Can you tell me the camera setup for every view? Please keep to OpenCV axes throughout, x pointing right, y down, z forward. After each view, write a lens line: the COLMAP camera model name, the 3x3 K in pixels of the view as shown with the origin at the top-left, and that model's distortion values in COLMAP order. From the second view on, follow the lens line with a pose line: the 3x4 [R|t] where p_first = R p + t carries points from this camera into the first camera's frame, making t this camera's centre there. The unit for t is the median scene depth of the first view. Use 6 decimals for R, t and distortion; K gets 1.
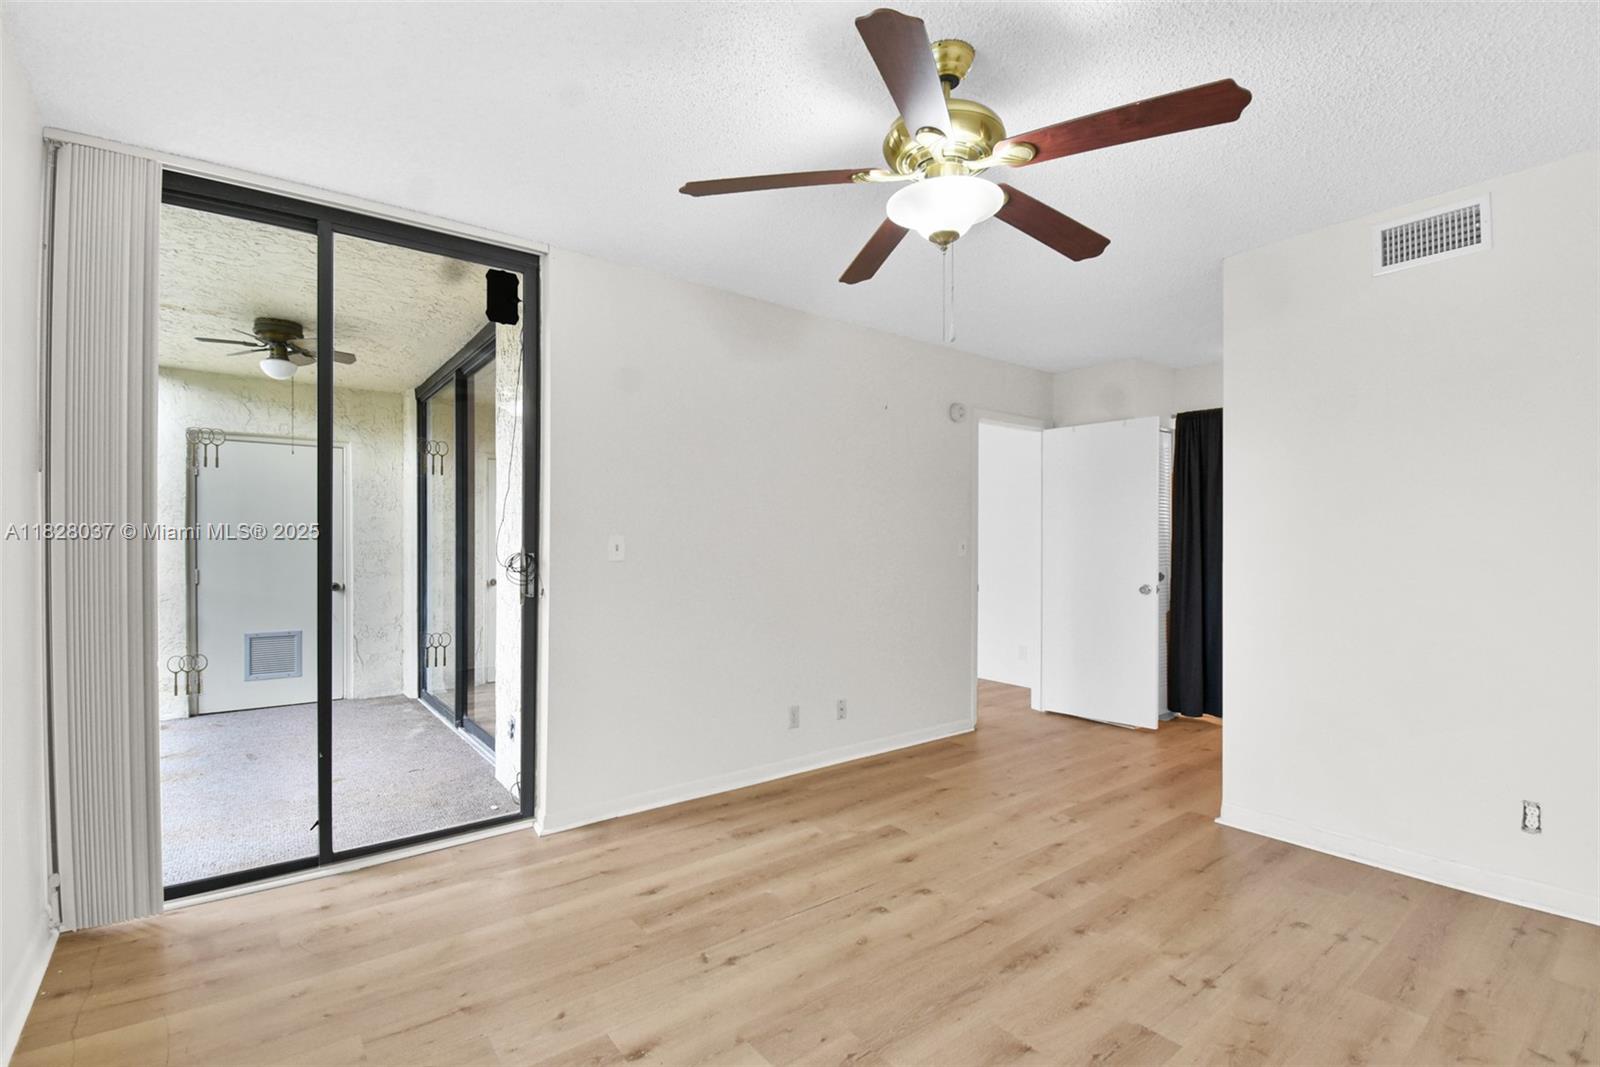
lens RADIAL K [[723.2, 0, 801.2], [0, 723.2, 540.7], [0, 0, 1]] dist [0.000114, -0.000268]
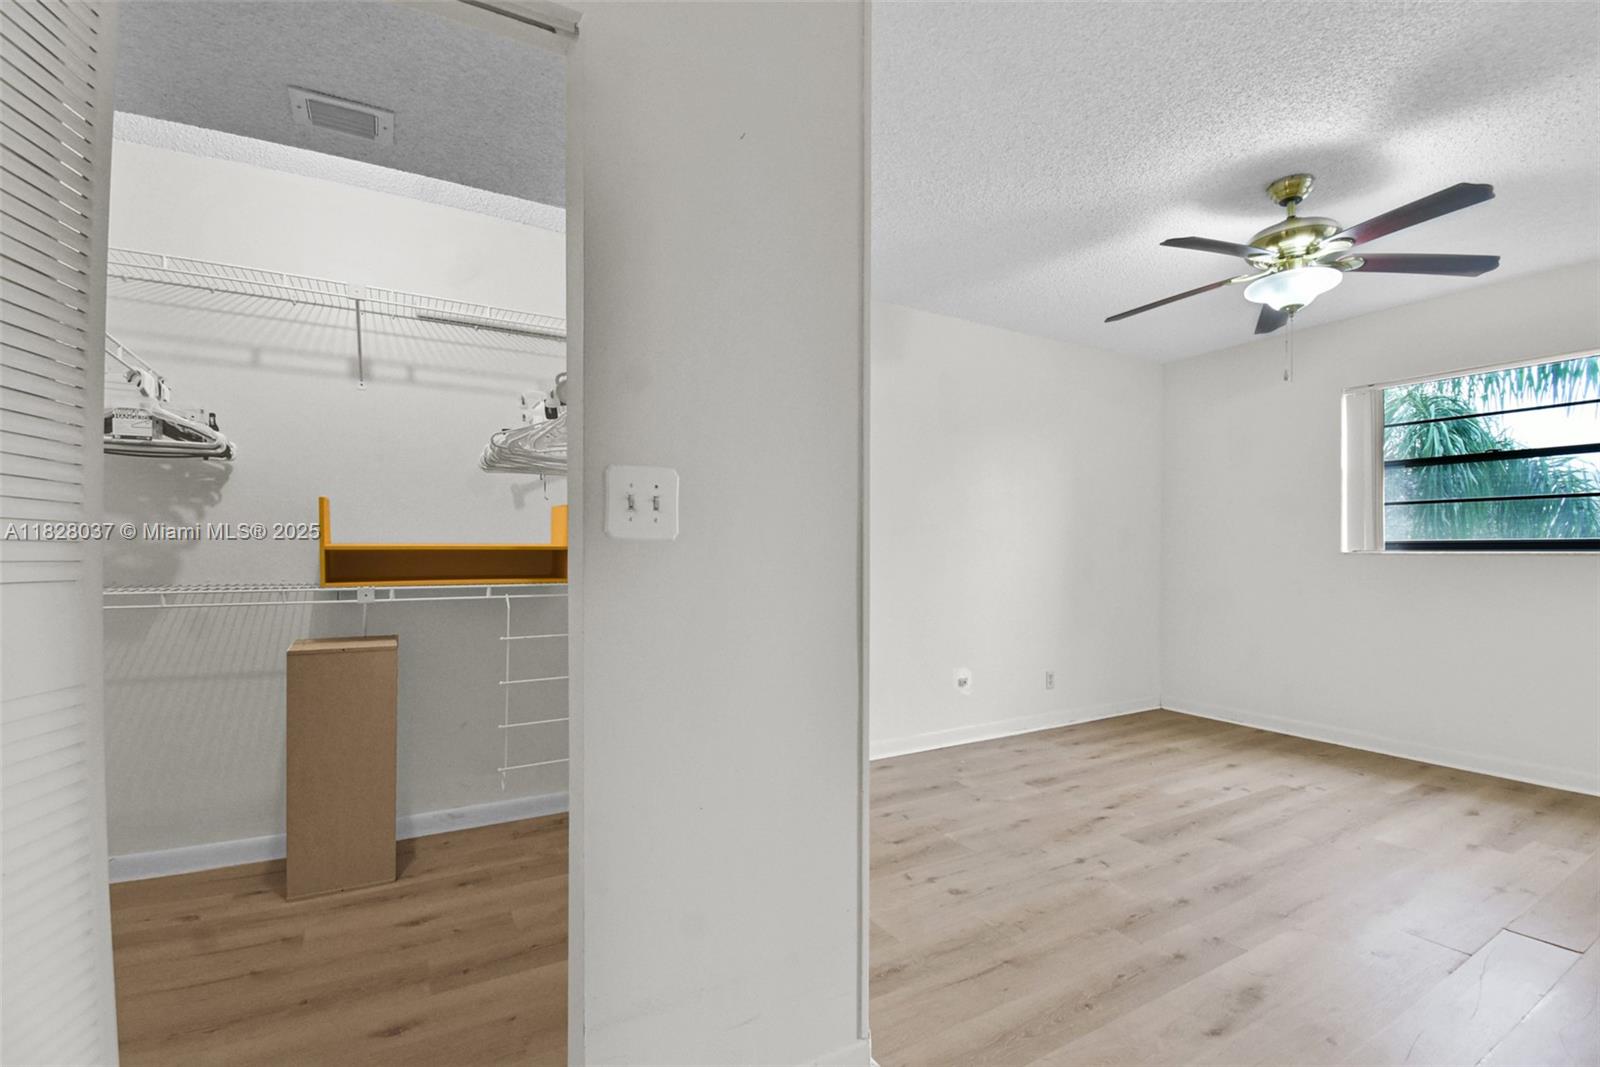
lens RADIAL K [[723.2, 0, 801.2], [0, 723.2, 540.7], [0, 0, 1]] dist [0.000114, -0.000268]
pose [[-0.991020, -0.009391, 0.133383, 0.816129], [-0.009124, 0.999955, 0.002613, 0.030632], [-0.133401, 0.001372, -0.991061, 2.155784]]
